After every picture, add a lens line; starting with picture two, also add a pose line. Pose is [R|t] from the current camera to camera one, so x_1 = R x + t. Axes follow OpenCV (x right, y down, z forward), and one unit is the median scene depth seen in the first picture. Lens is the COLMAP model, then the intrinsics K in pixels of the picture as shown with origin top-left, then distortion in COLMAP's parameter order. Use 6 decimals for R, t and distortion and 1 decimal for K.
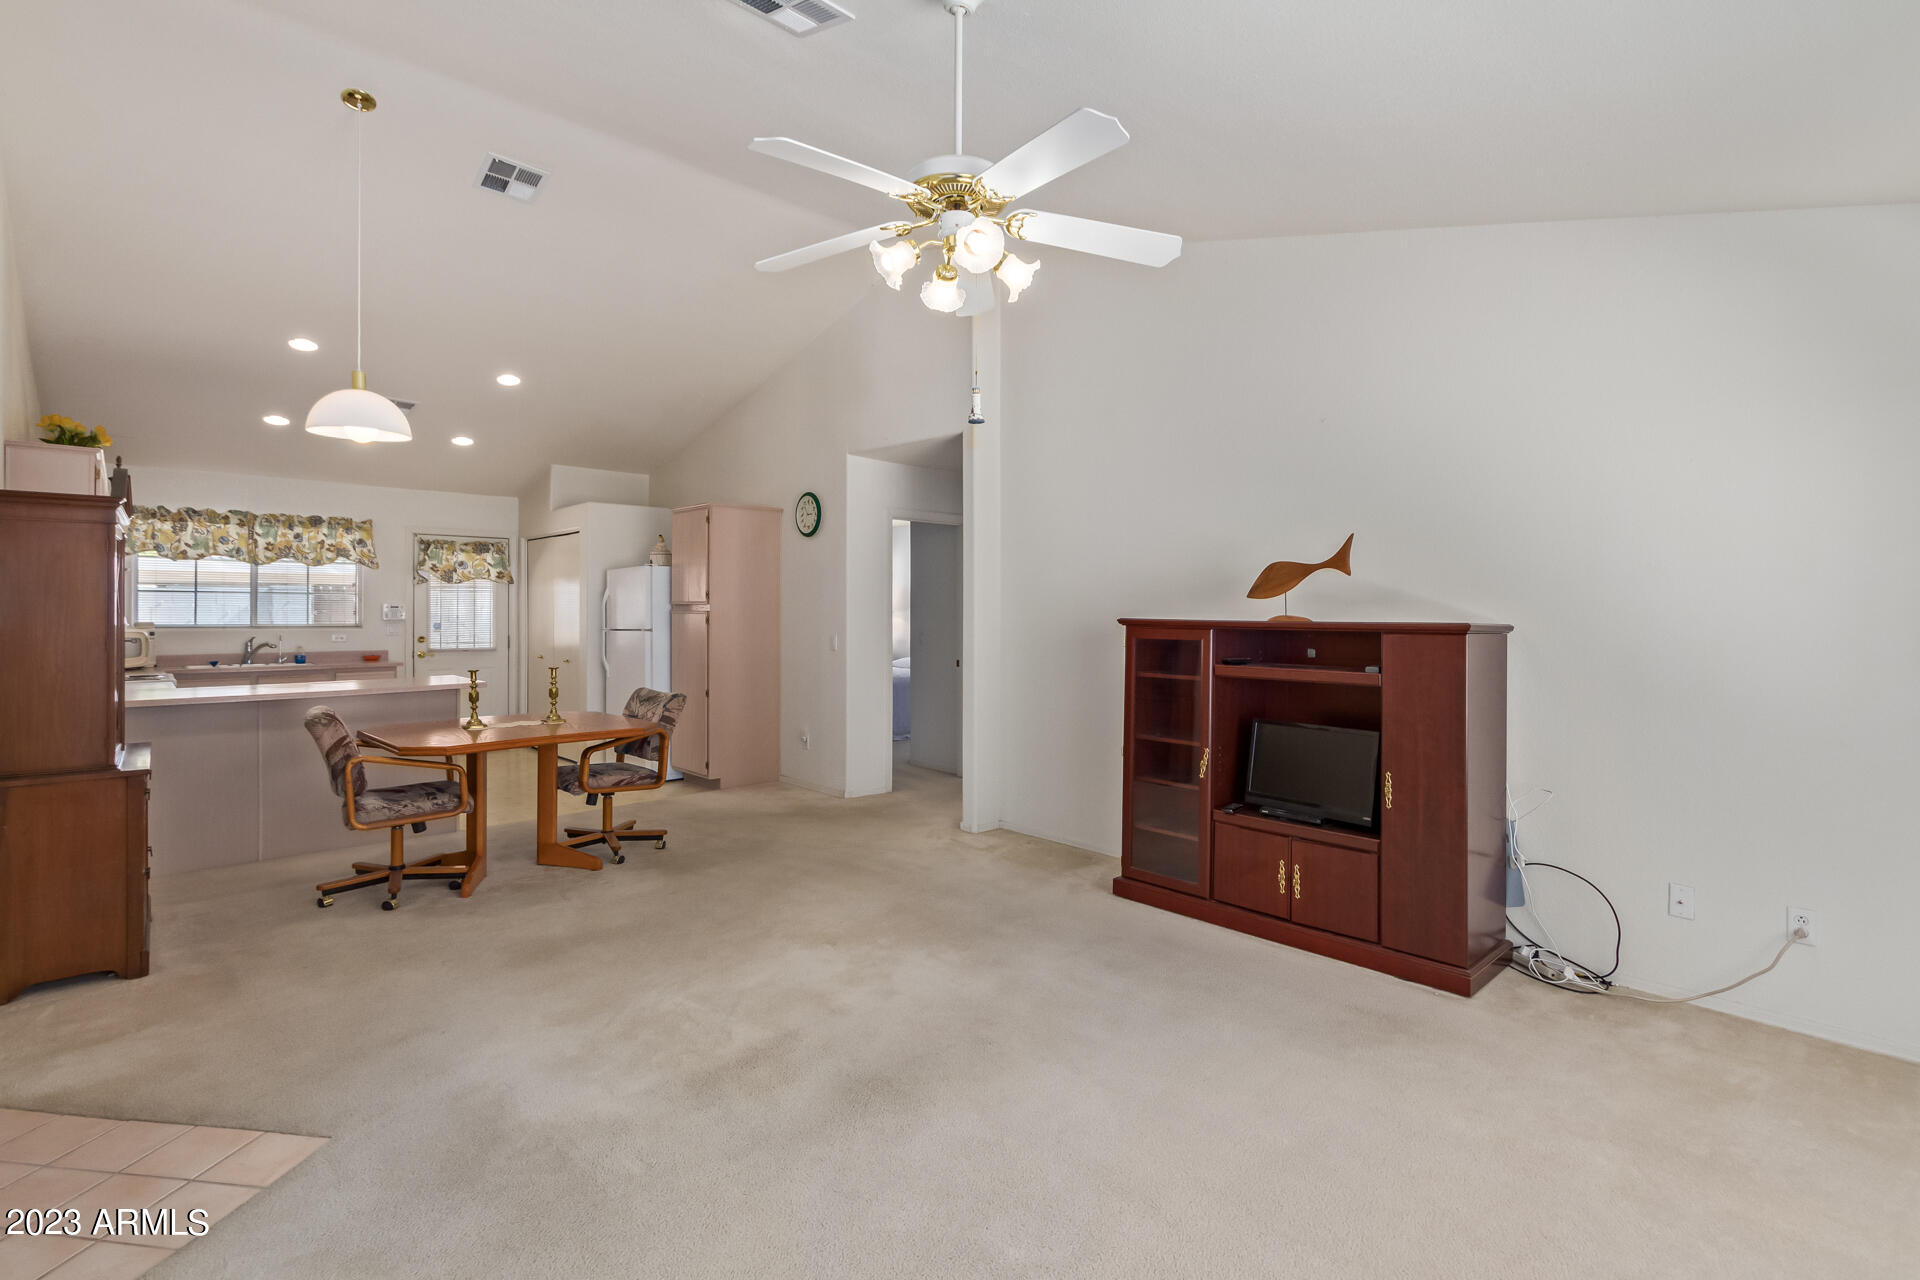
lens RADIAL K [[885.9, 0, 958.4], [0, 885.9, 613.8], [0, 0, 1]] dist [-0.000783, -0.000623]
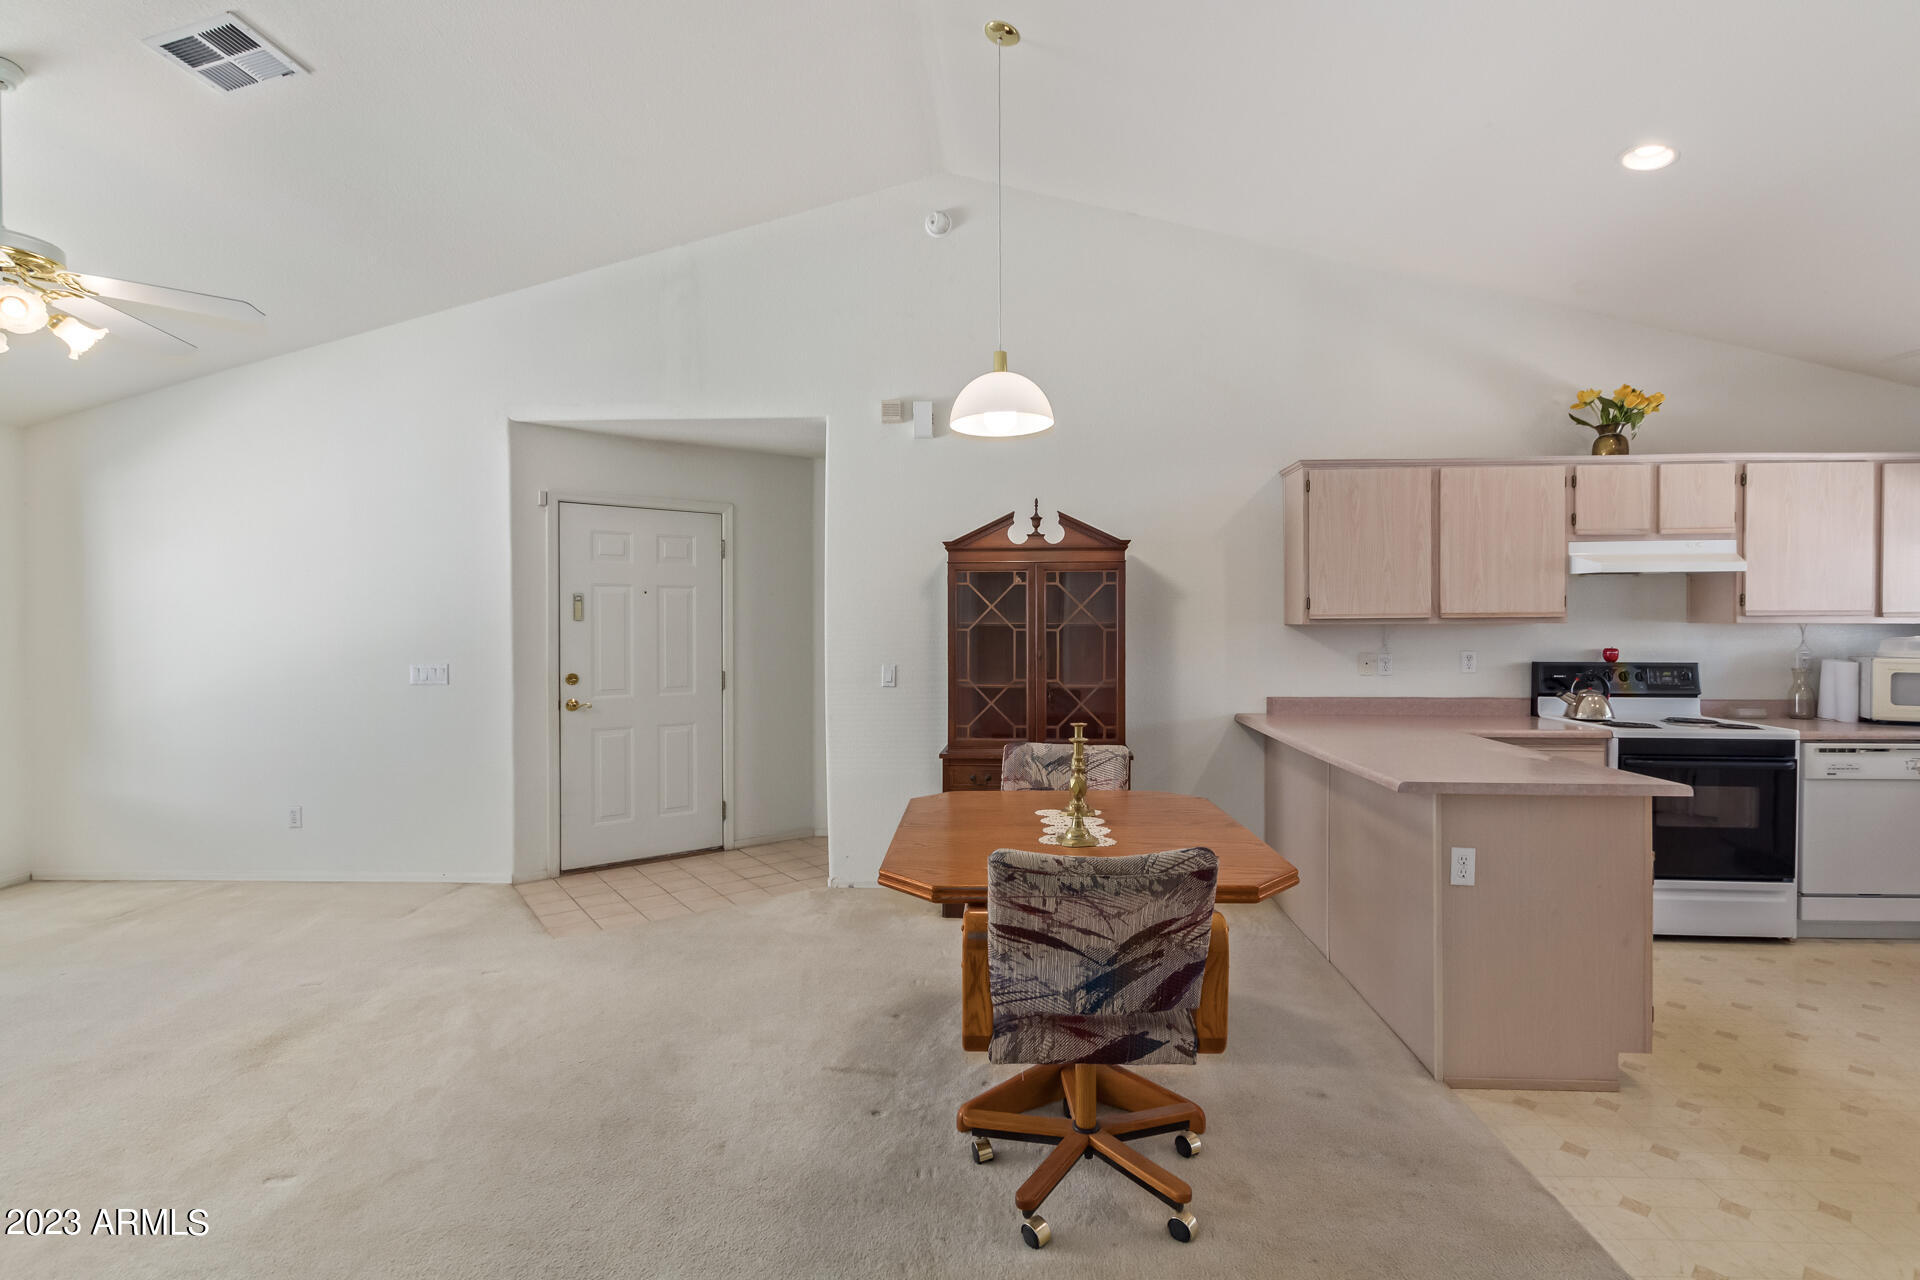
lens RADIAL K [[887.3, 0, 976.4], [0, 887.3, 632.1], [0, 0, 1]] dist [-0.000300, -0.001261]
pose [[-0.717157, 0.003925, -0.696901, -0.030739], [-0.002322, 0.999965, 0.008021, -0.004371], [0.696908, 0.007371, -0.717123, 0.854838]]
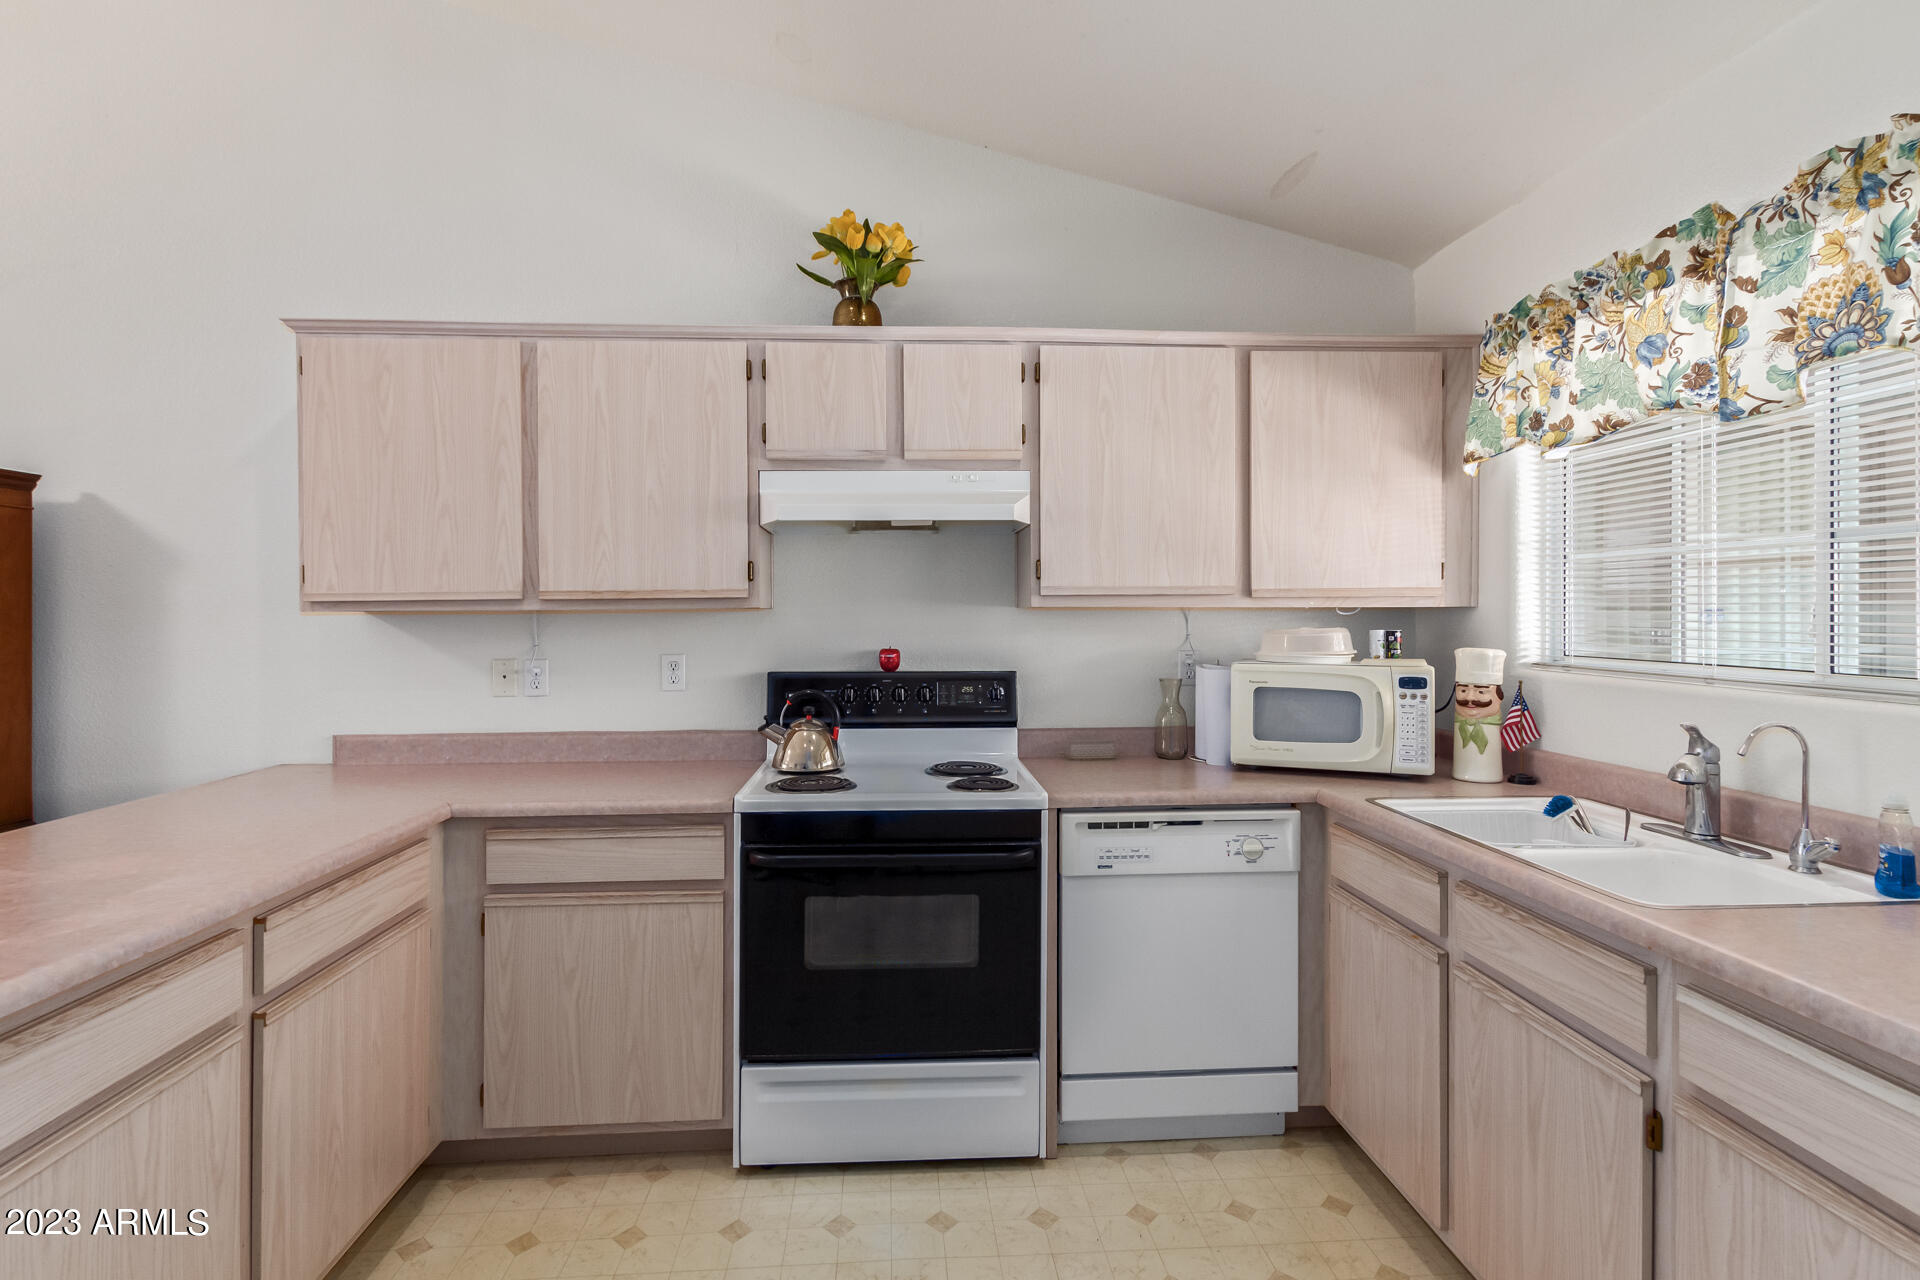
lens RADIAL K [[913.2, 0, 948.2], [0, 913.2, 618.4], [0, 0, 1]] dist [-0.000307, -0.001217]
pose [[-0.632618, 0.002436, -0.774460, -0.471917], [0.000880, 0.999997, 0.002427, -0.003394], [0.774464, 0.000854, -0.632618, 0.985225]]
